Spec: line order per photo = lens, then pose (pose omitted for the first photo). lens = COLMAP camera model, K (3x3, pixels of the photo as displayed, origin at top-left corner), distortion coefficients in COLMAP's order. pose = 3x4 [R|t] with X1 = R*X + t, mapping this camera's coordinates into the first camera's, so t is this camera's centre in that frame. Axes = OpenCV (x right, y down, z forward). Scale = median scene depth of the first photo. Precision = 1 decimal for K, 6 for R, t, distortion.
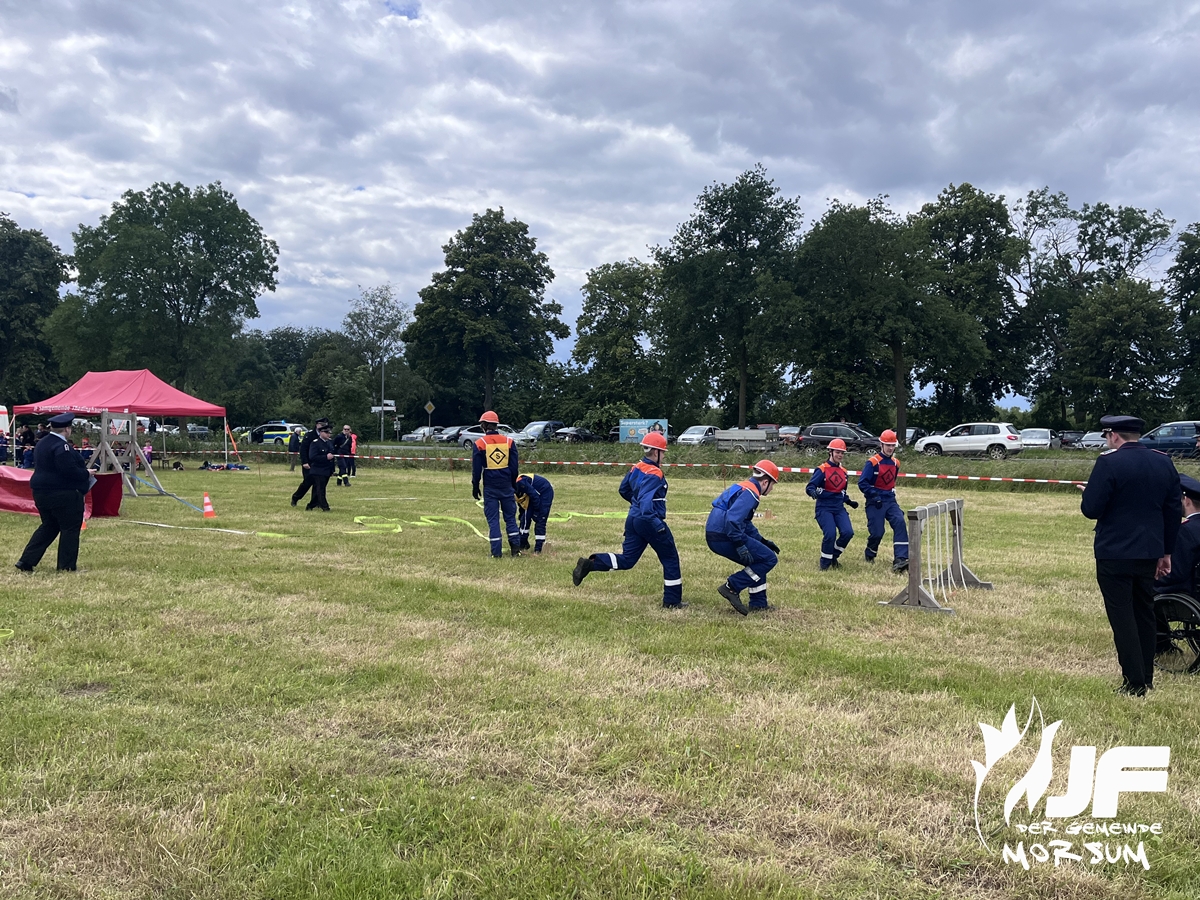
lens RADIAL K [[961.7, 0, 600.0], [0, 961.7, 450.0], [0, 0, 1]] dist [0.009797, -0.003327]
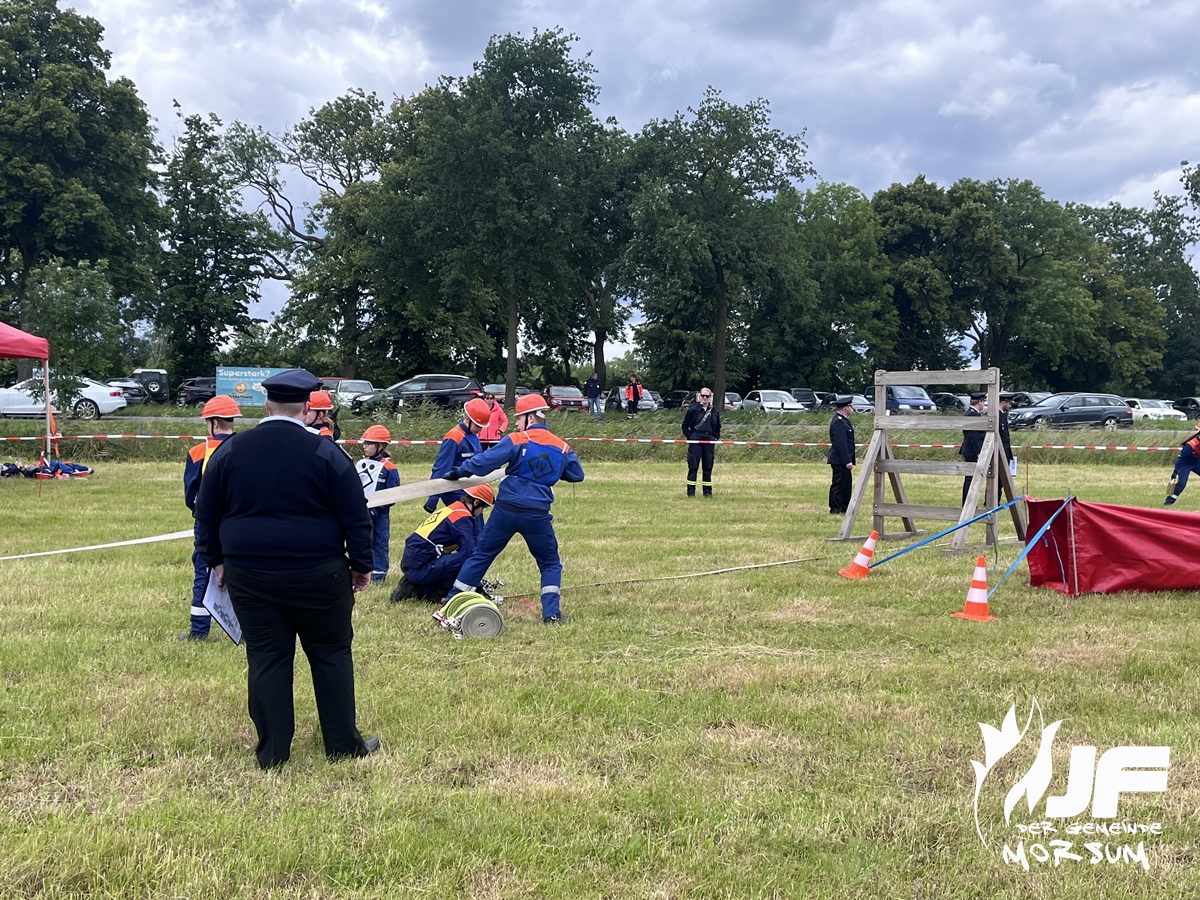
lens RADIAL K [[1280.3, 0, 529.6], [0, 1280.3, 431.6], [0, 0, 1]] dist [0.114213, -0.004886]
pose [[0.748496, -0.015867, 0.662949, -0.700747], [0.001777, 0.999758, 0.021922, -0.014390], [-0.663136, -0.015230, 0.748344, 0.422963]]
